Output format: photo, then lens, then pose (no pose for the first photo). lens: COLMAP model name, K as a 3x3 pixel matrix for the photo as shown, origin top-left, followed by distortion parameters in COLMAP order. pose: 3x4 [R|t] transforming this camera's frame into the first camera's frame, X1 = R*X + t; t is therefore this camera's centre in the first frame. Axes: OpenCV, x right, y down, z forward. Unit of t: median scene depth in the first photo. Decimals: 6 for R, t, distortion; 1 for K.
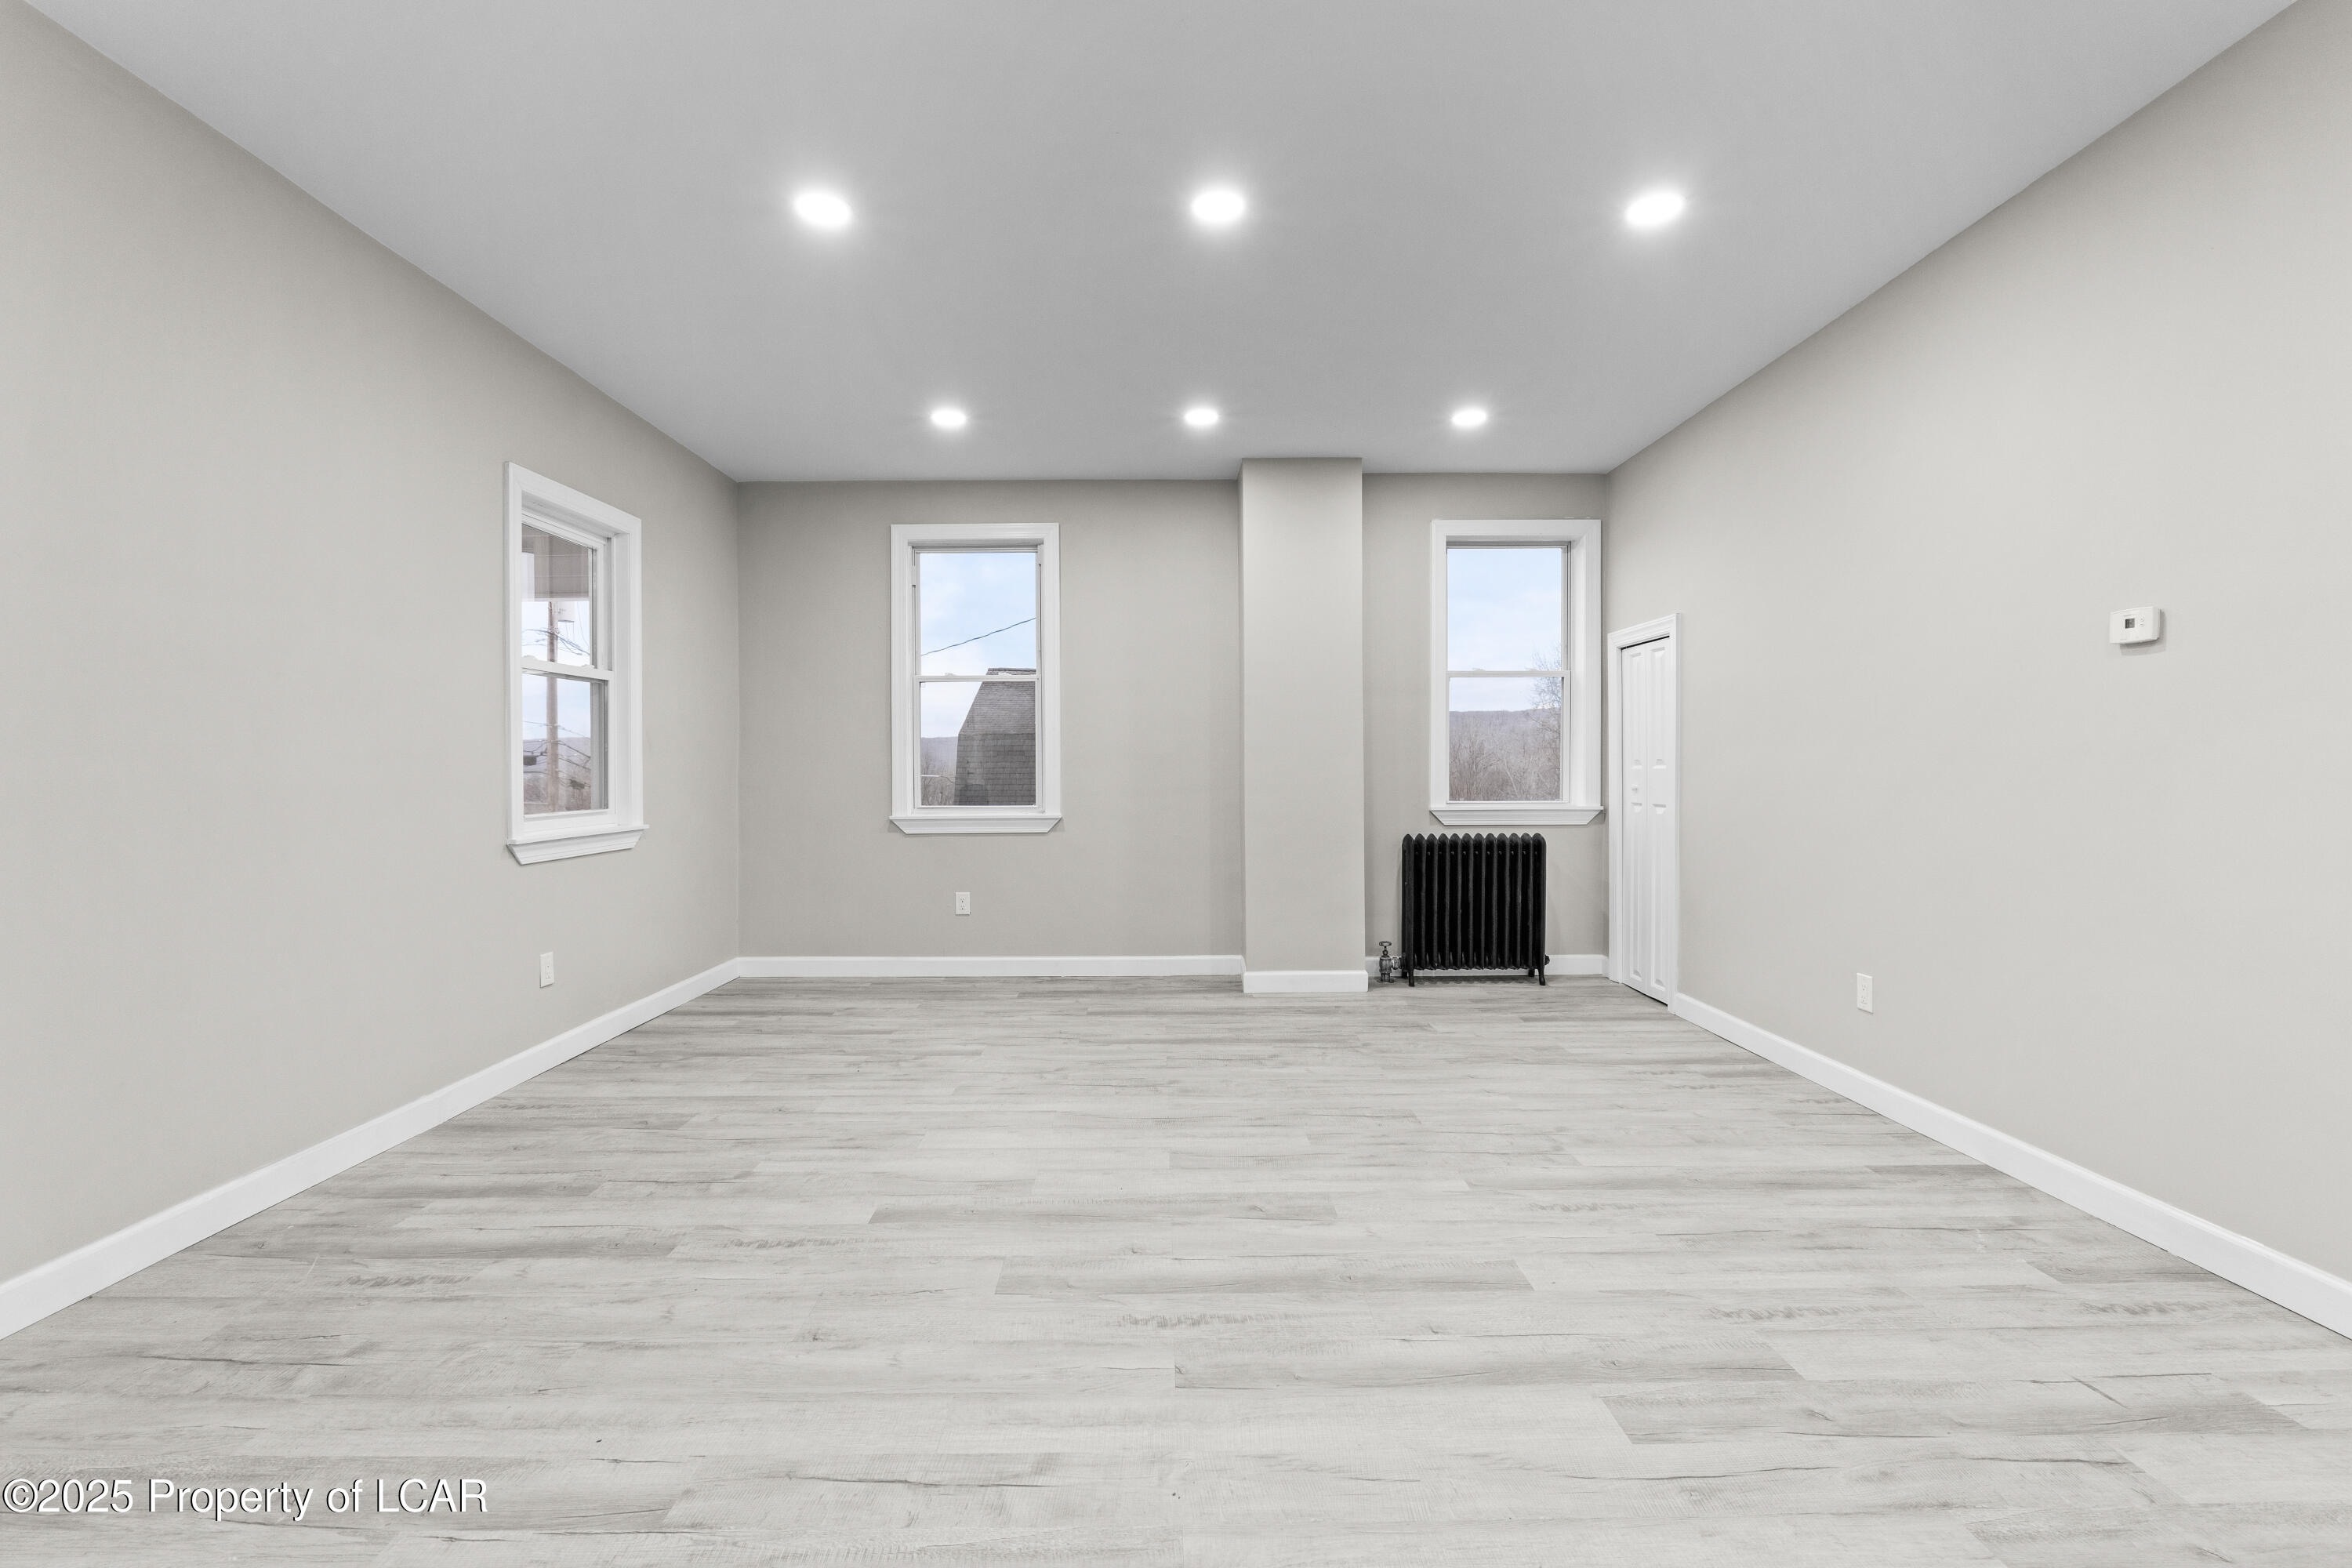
lens RADIAL K [[1066.4, 0, 1176.0], [0, 1066.4, 784.0], [0, 0, 1]] dist [-0.004024, -0.000845]
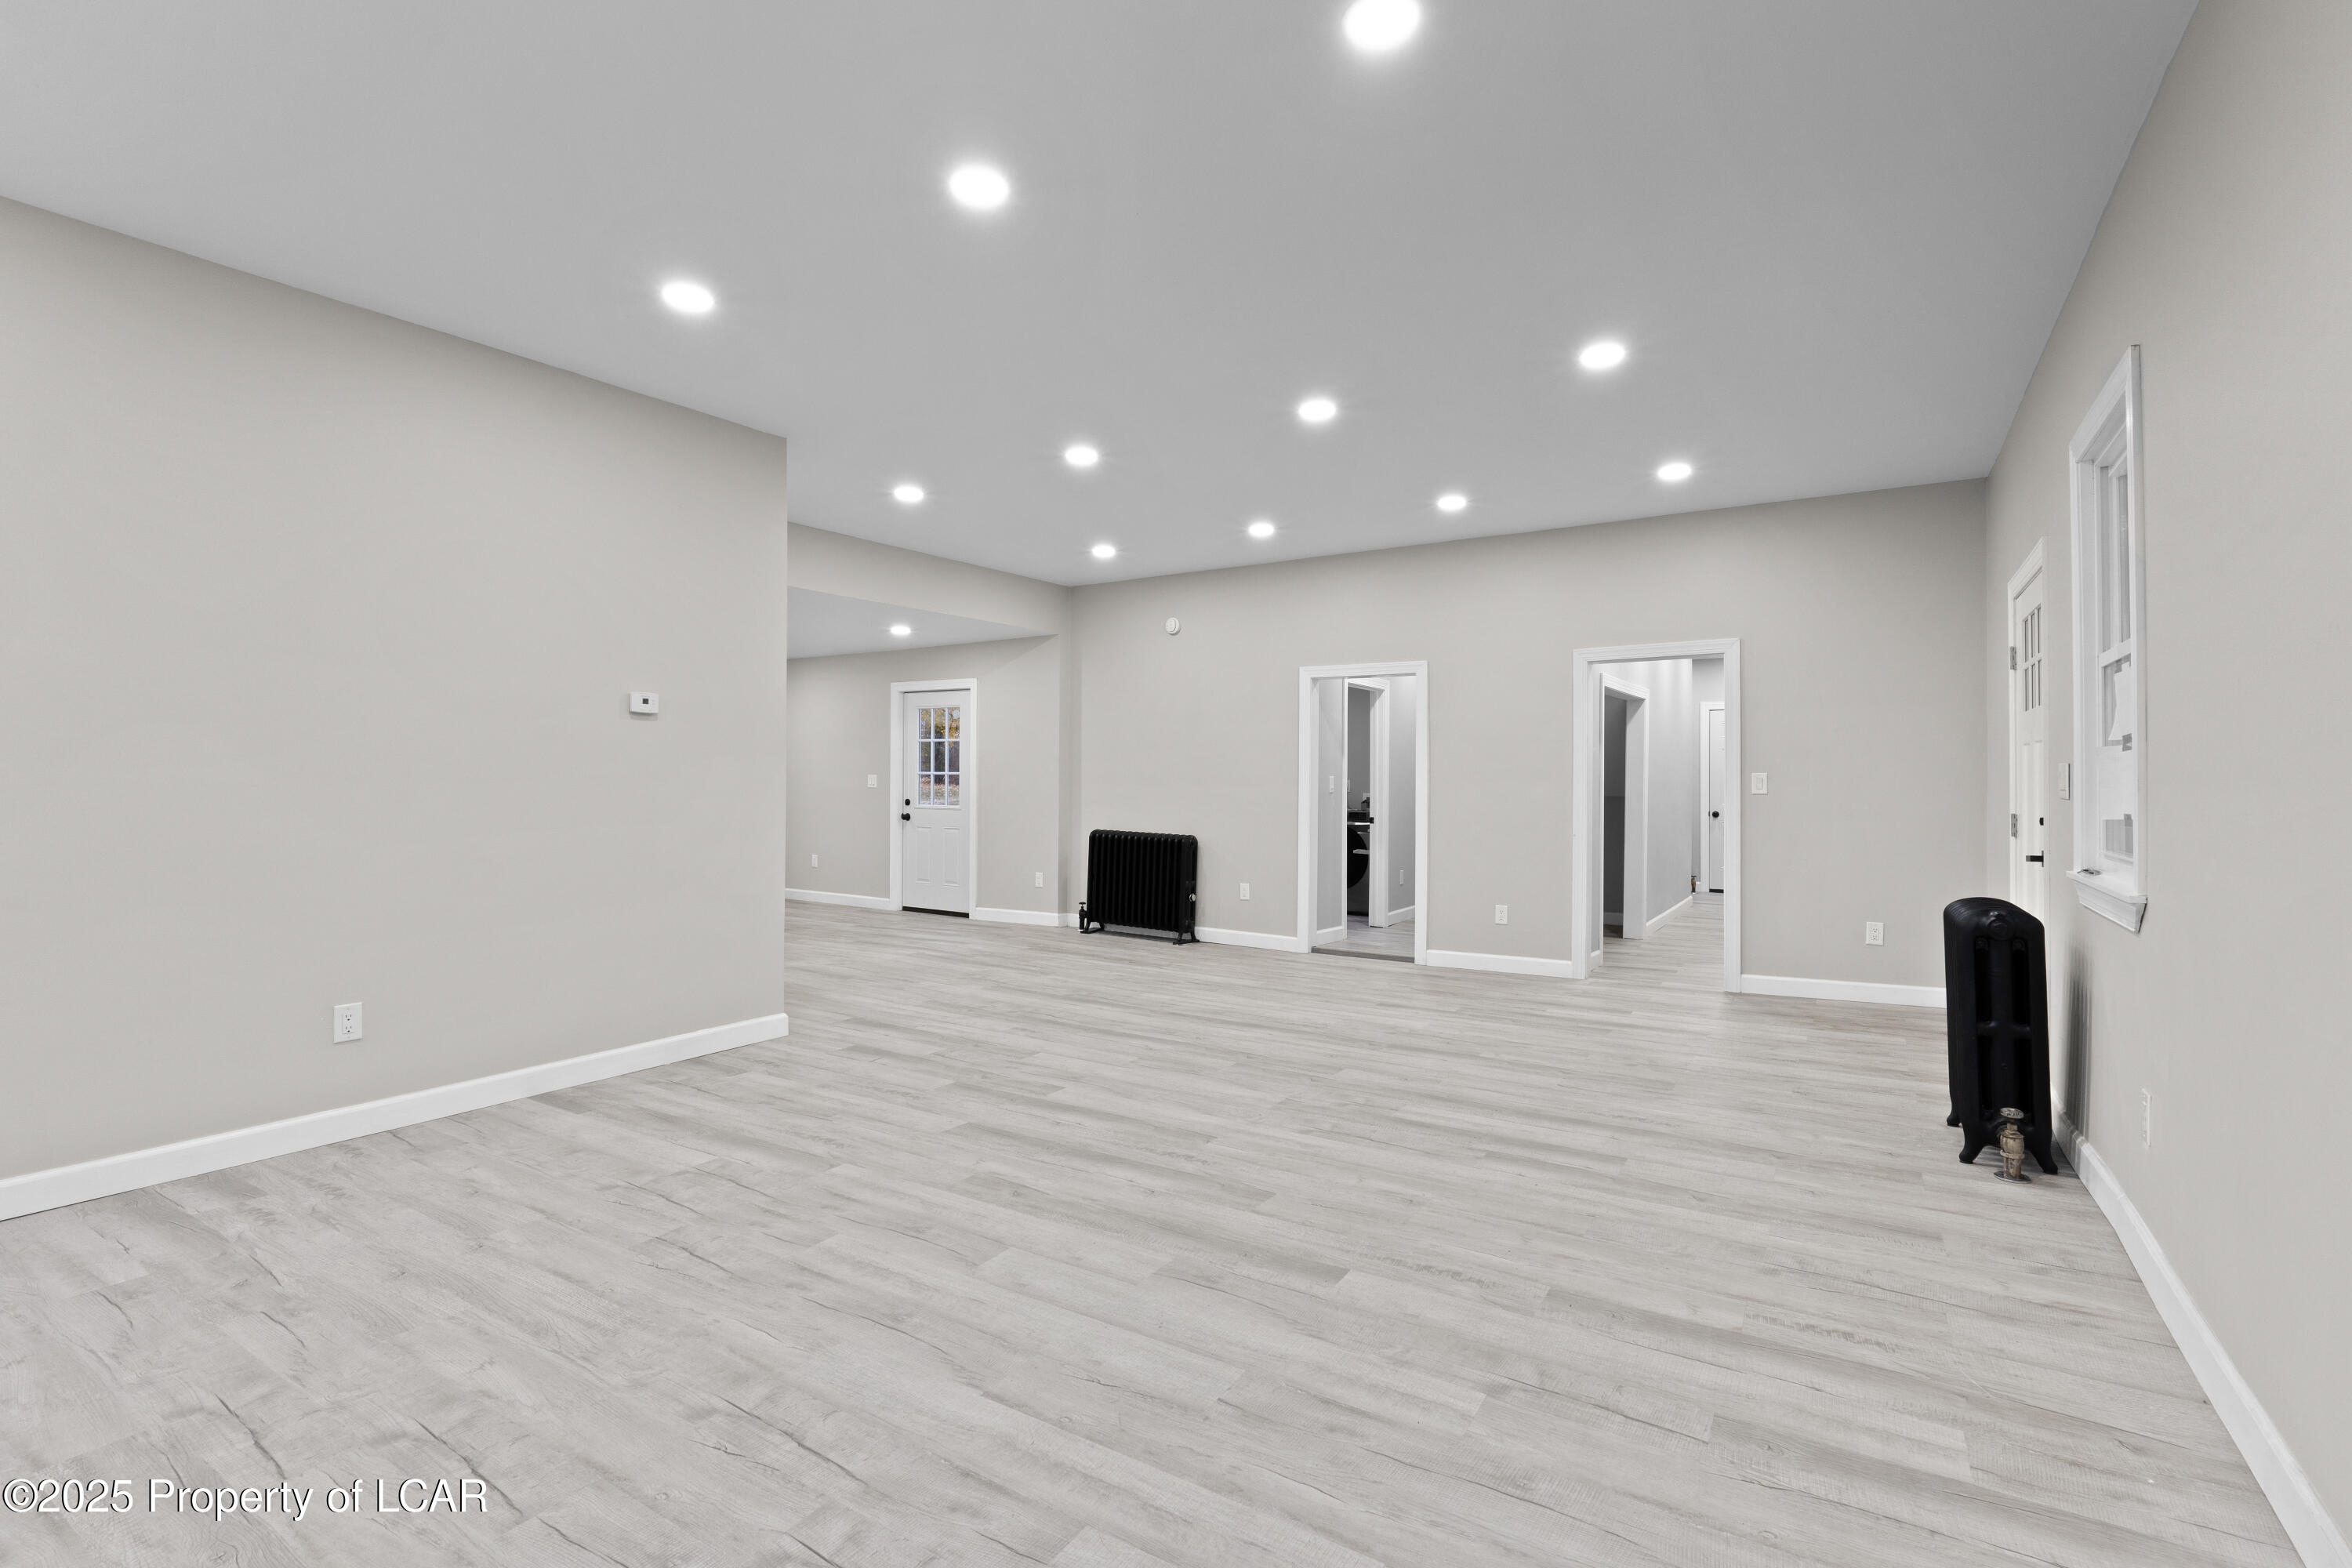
lens RADIAL K [[1066.4, 0, 1176.0], [0, 1066.4, 784.0], [0, 0, 1]] dist [-0.004024, -0.000845]
pose [[-0.840150, -0.001484, 0.542352, -0.686775], [0.006426, 0.999899, 0.012691, -0.036272], [-0.542316, 0.014147, -0.840055, 1.914578]]
